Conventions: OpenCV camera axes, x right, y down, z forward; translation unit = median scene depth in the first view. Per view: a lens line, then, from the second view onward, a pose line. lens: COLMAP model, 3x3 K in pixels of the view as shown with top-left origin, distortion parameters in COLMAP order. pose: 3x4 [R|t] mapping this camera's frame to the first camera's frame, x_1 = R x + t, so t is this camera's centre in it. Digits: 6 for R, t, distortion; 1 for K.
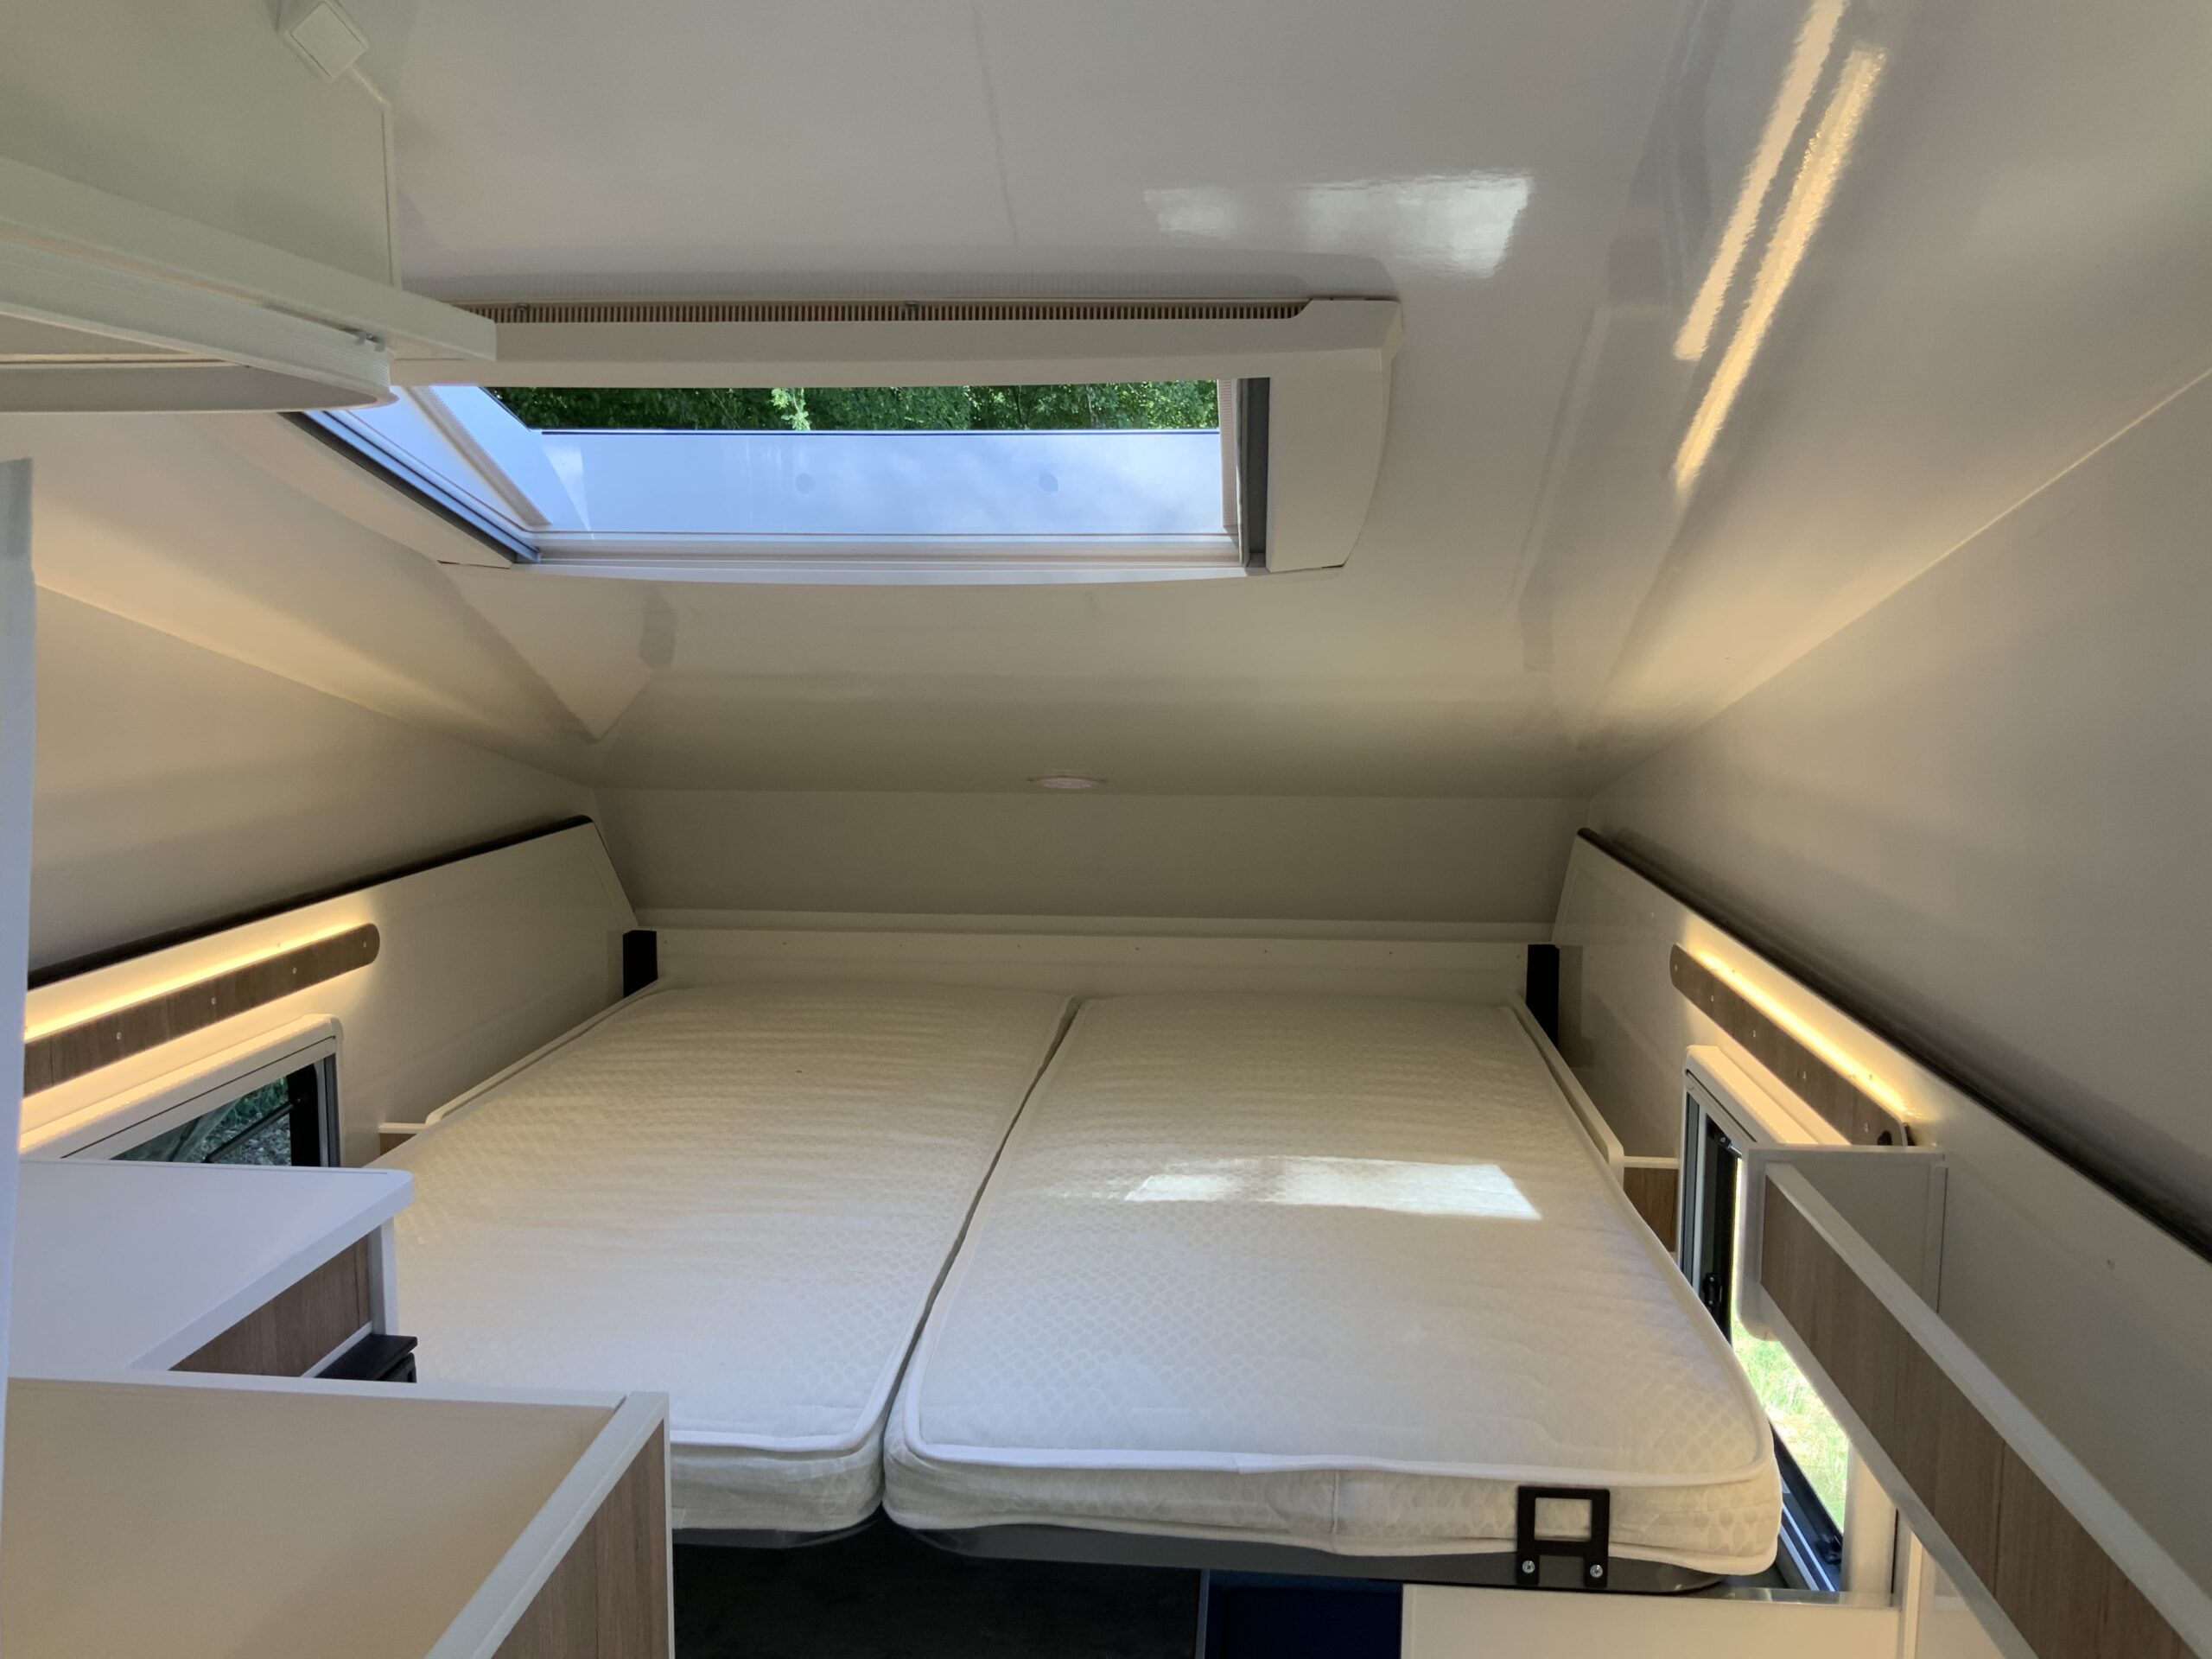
lens RADIAL K [[1827.0, 0, 1138.7], [0, 1827.0, 825.0], [0, 0, 1]] dist [0.190746, -0.587396]
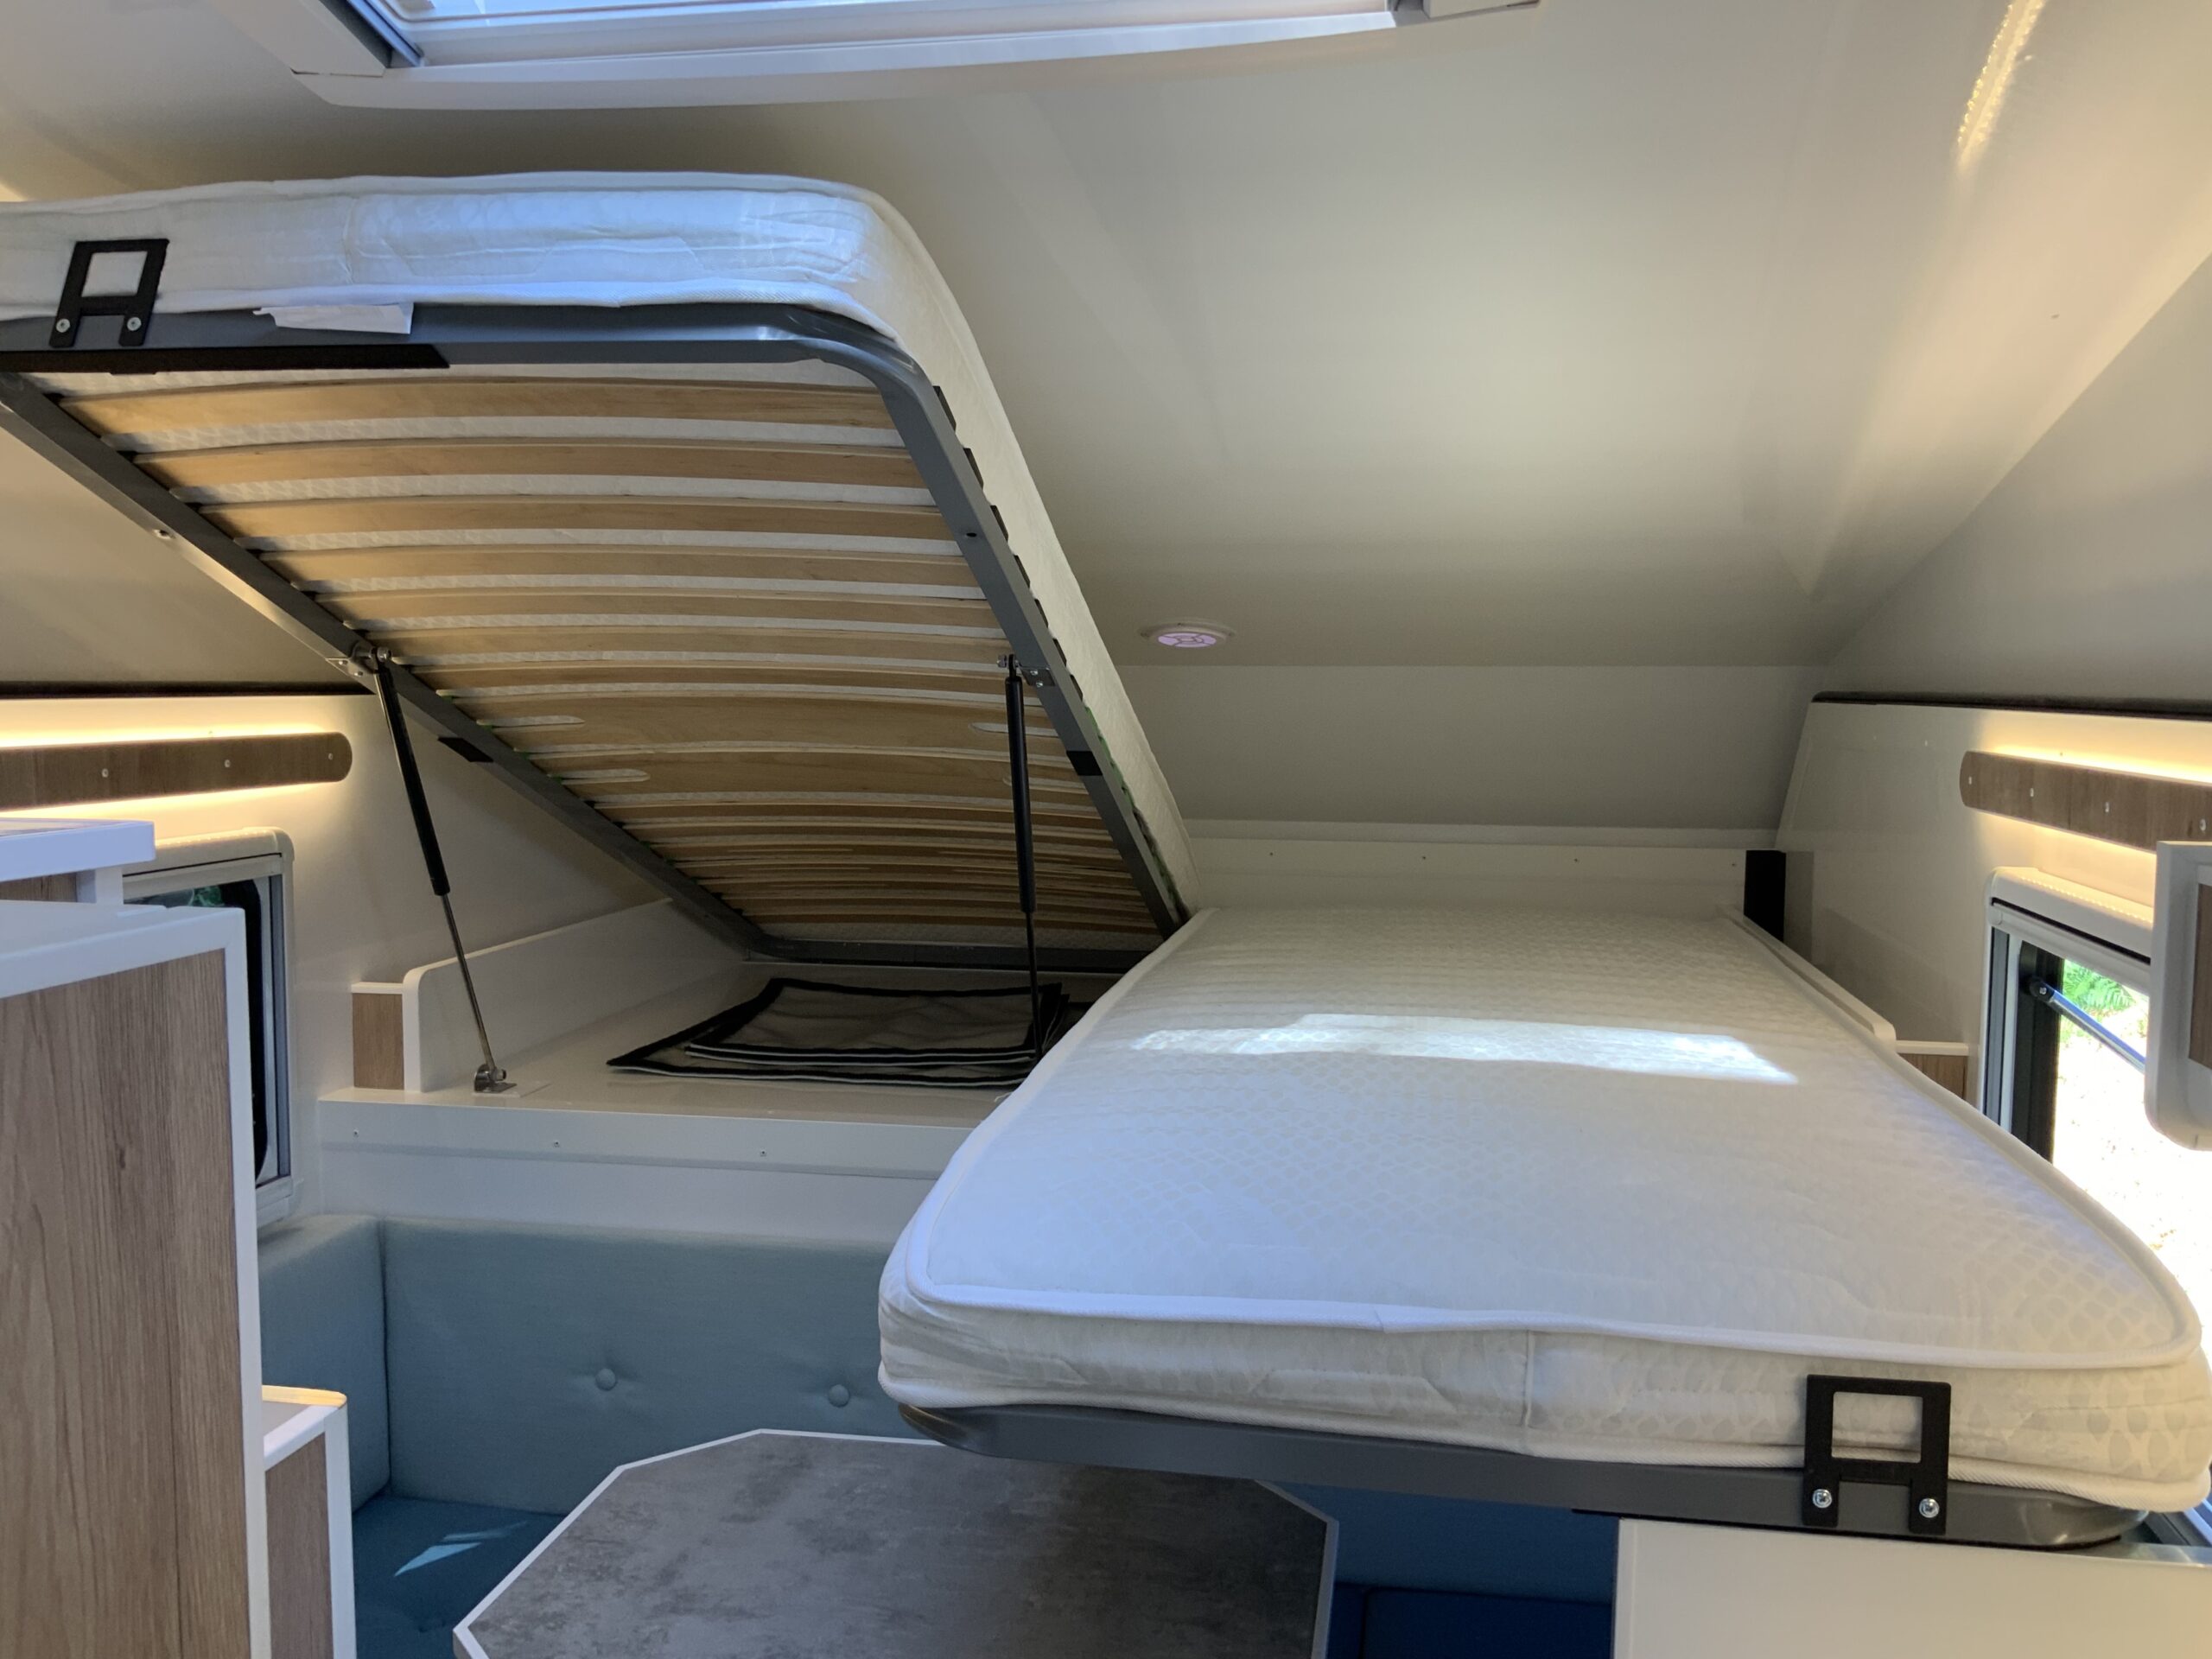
lens RADIAL K [[1847.0, 0, 1109.6], [0, 1847.0, 837.9], [0, 0, 1]] dist [0.090835, -0.207910]
pose [[0.994942, 0.000035, -0.100447, 0.022511], [-0.002980, 0.999570, -0.029171, 0.185843], [0.100403, 0.029322, 0.994515, 0.301838]]
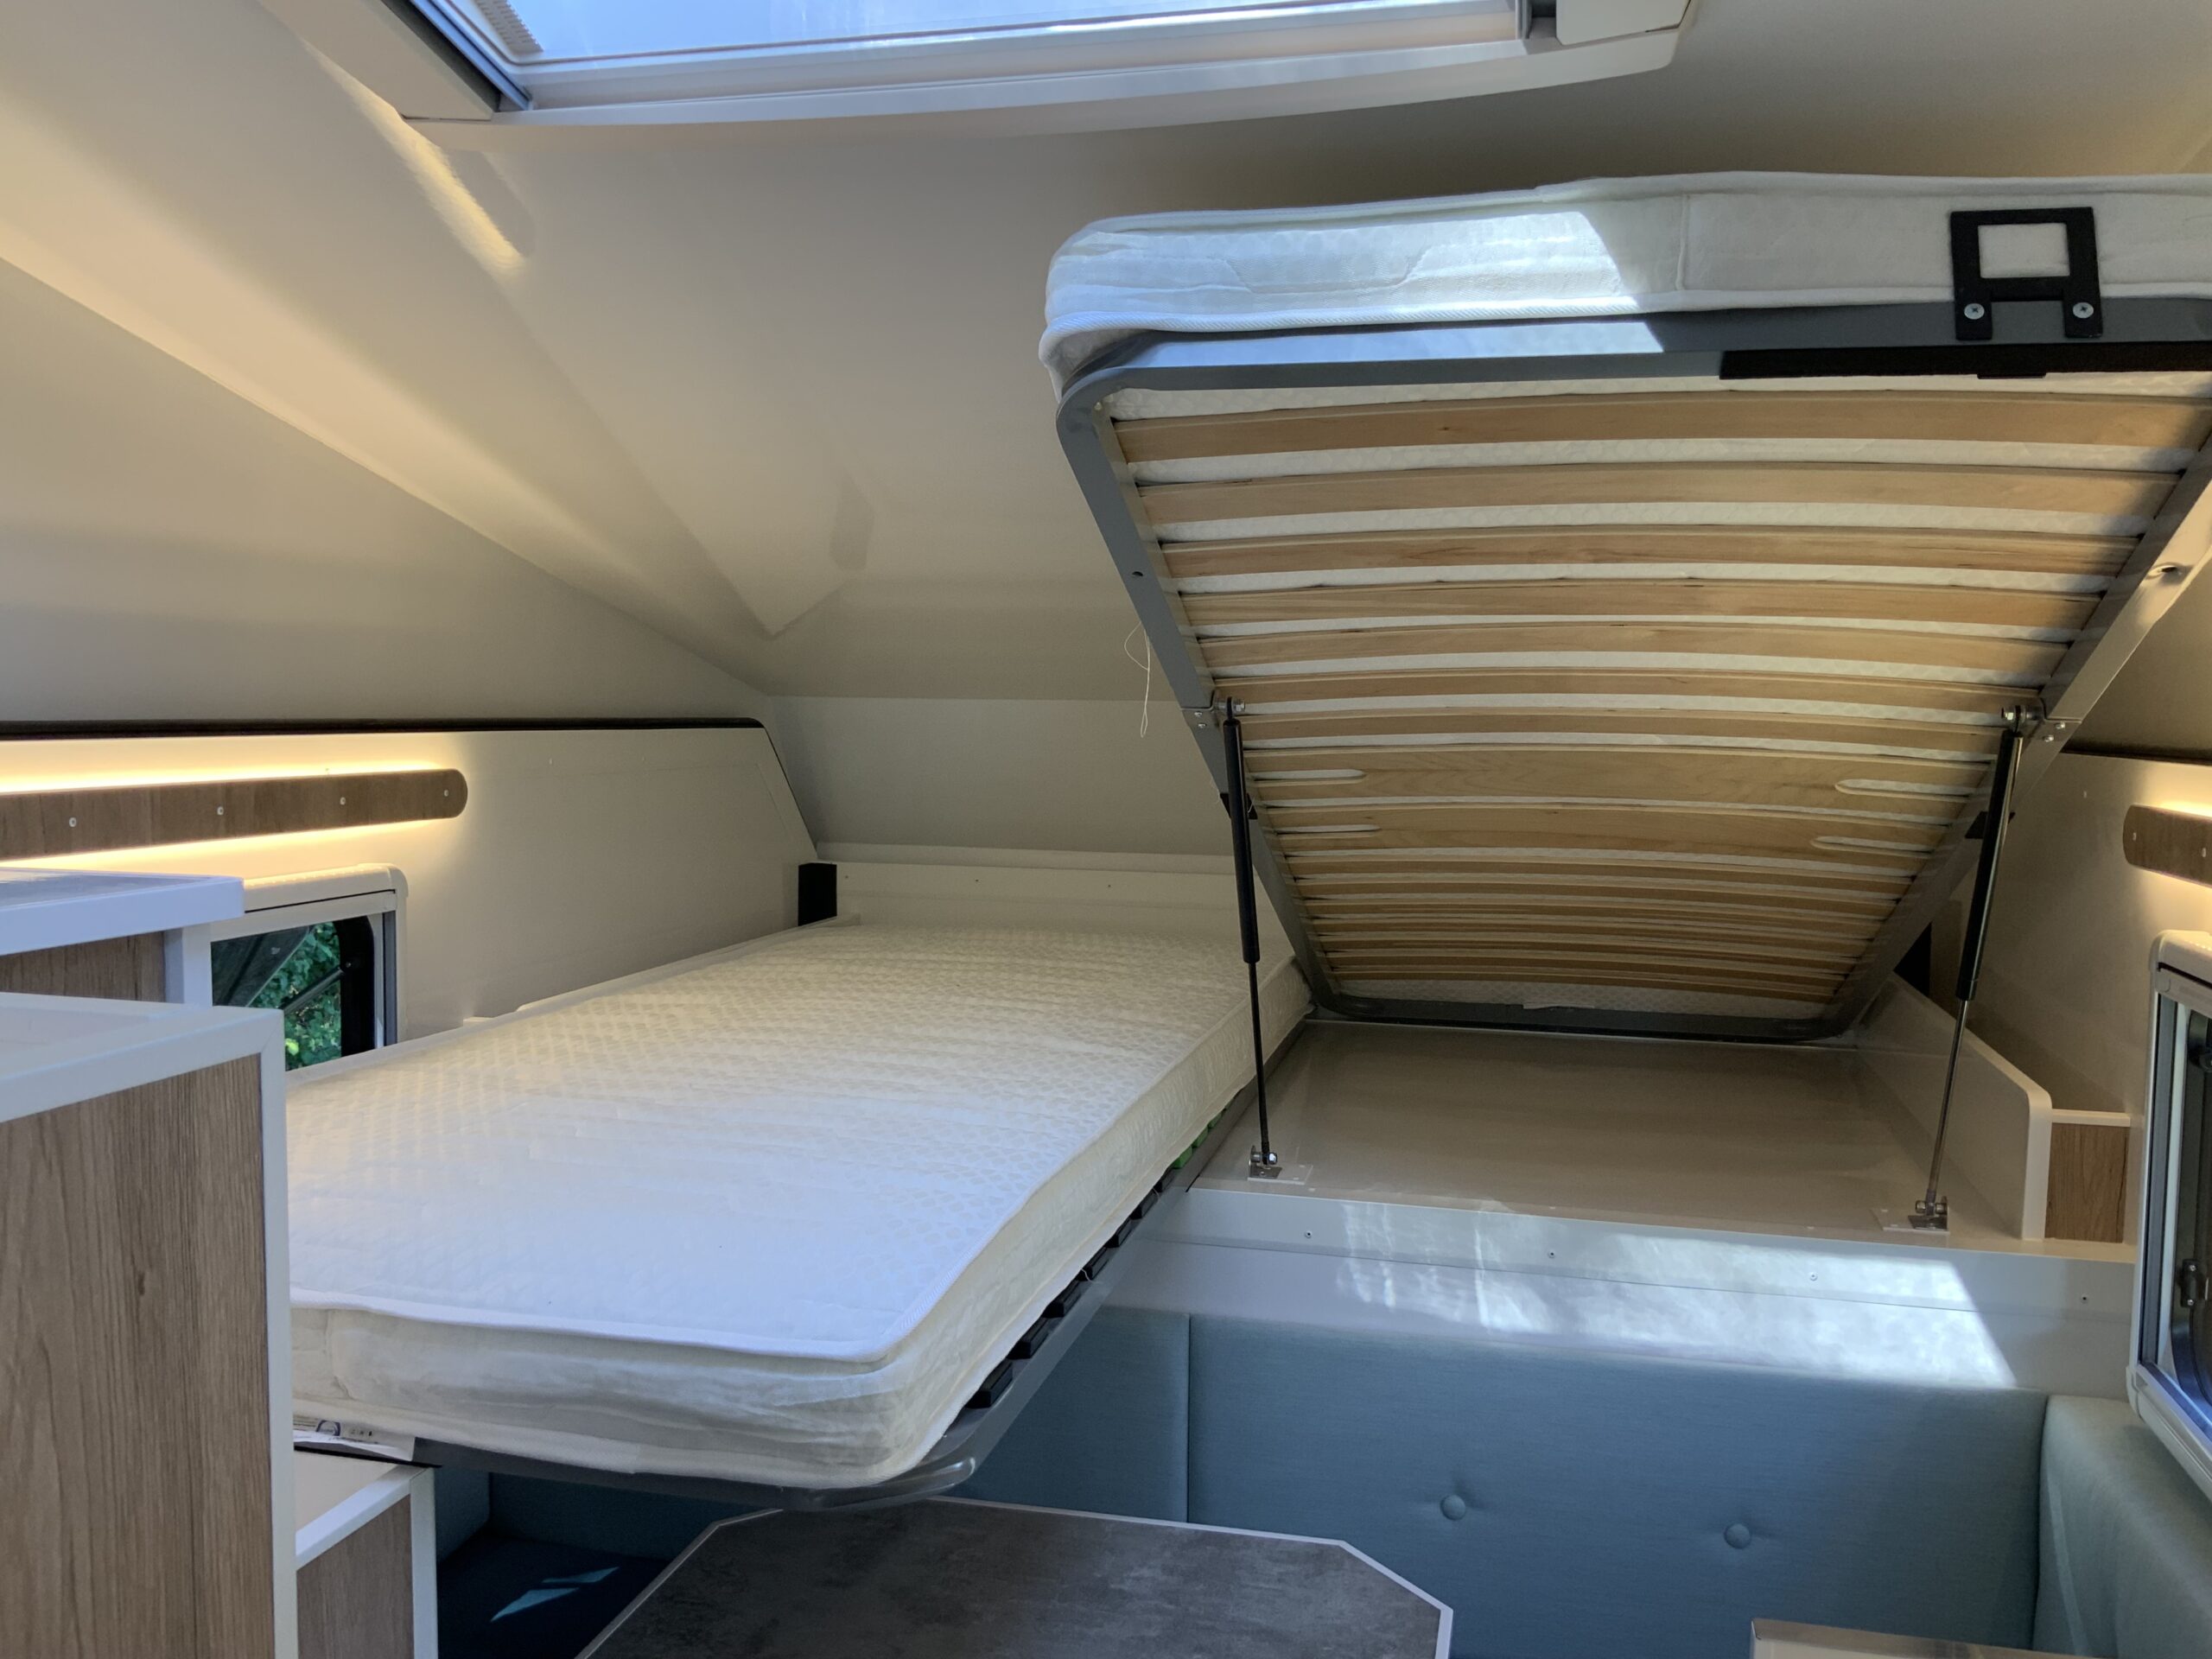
lens RADIAL K [[1844.2, 0, 1106.0], [0, 1844.2, 829.5], [0, 0, 1]] dist [0.099669, -0.203208]
pose [[0.986249, 0.008665, -0.165037, 0.023430], [-0.016527, 0.998790, -0.046326, 0.171538], [0.164436, 0.048417, 0.985199, 0.328974]]
